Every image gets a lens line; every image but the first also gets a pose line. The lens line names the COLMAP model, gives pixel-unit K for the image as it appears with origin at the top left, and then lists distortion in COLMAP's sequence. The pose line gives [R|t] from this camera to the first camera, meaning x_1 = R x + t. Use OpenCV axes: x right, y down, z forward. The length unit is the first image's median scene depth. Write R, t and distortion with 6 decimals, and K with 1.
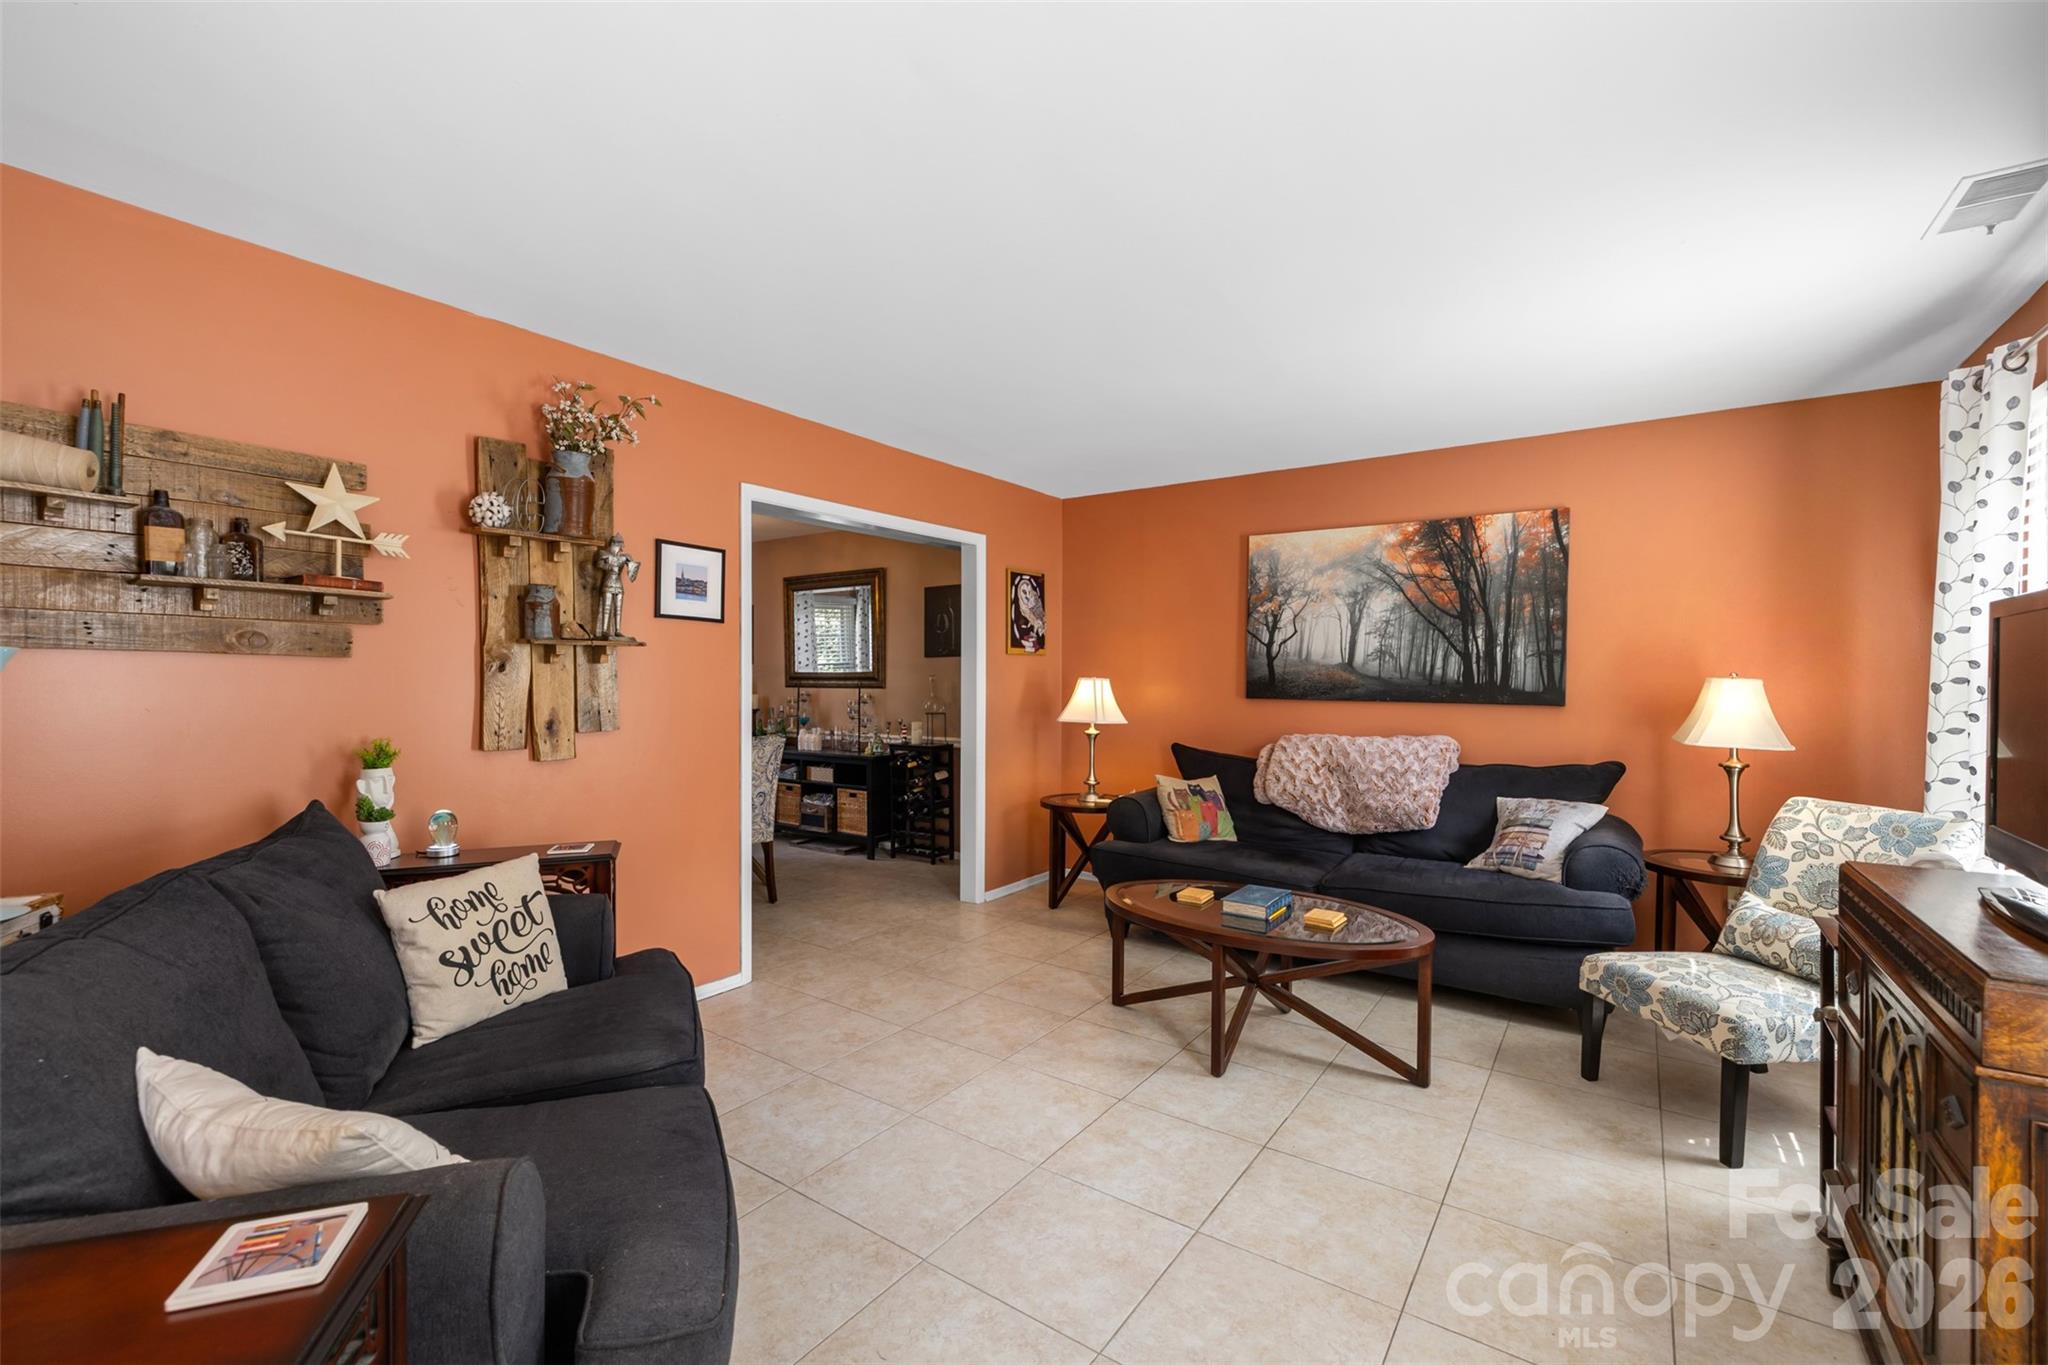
lens RADIAL K [[871.3, 0, 1025.9], [0, 871.3, 689.3], [0, 0, 1]] dist [0.001724, -0.000111]
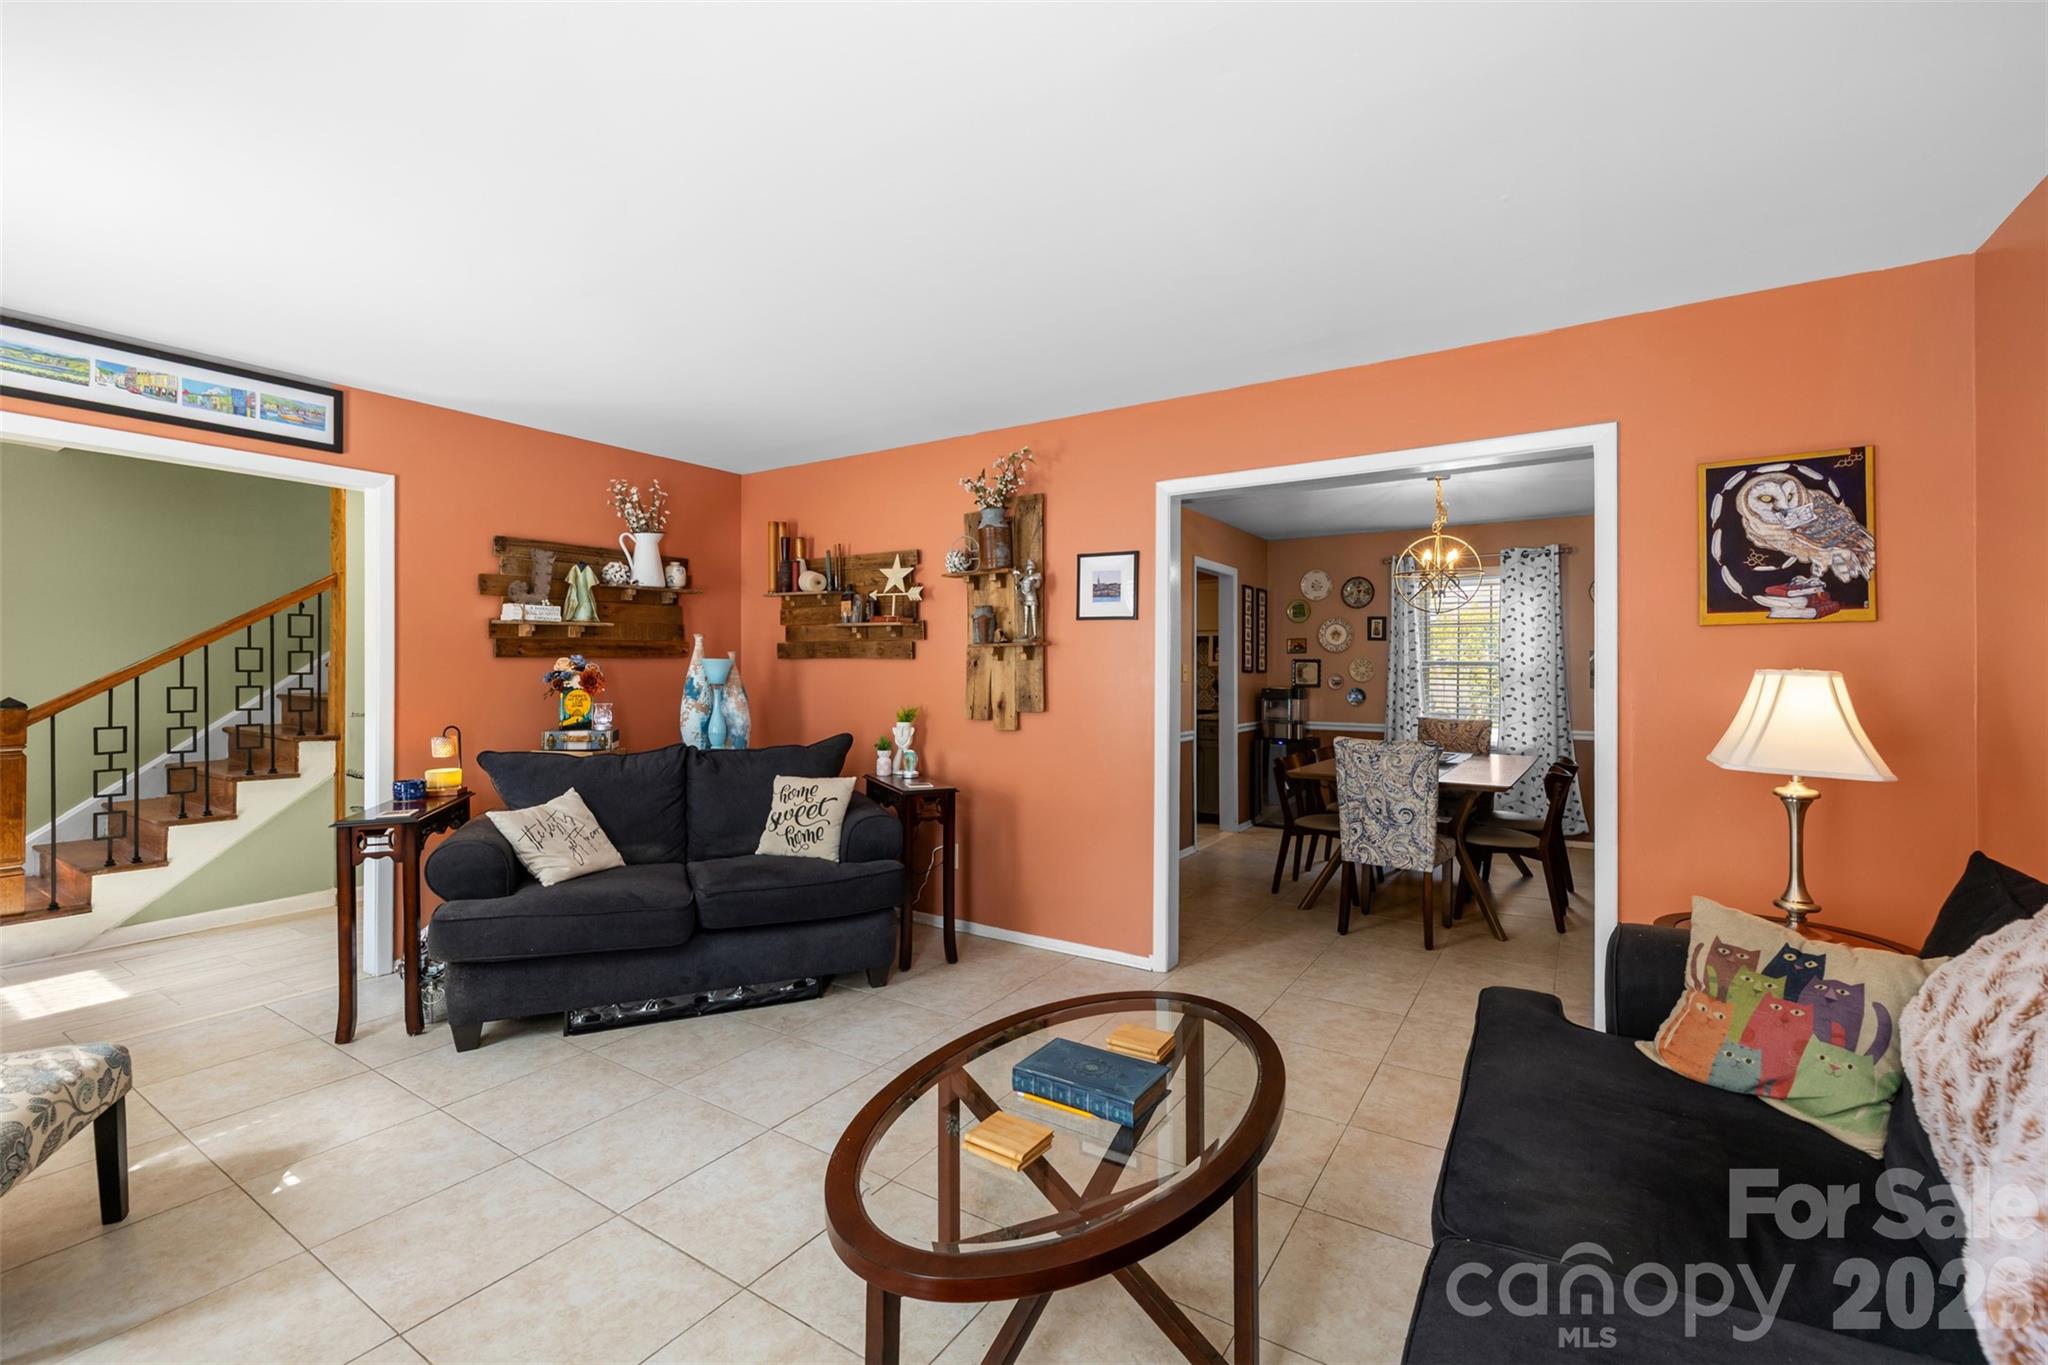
lens RADIAL K [[871.3, 0, 1027.8], [0, 871.3, 667.6], [0, 0, 1]] dist [0.001724, -0.000111]
pose [[0.035974, -0.008041, -0.999320, 0.735394], [-0.016191, 0.999832, -0.008628, -0.006028], [0.999222, 0.016491, 0.035838, 0.855120]]
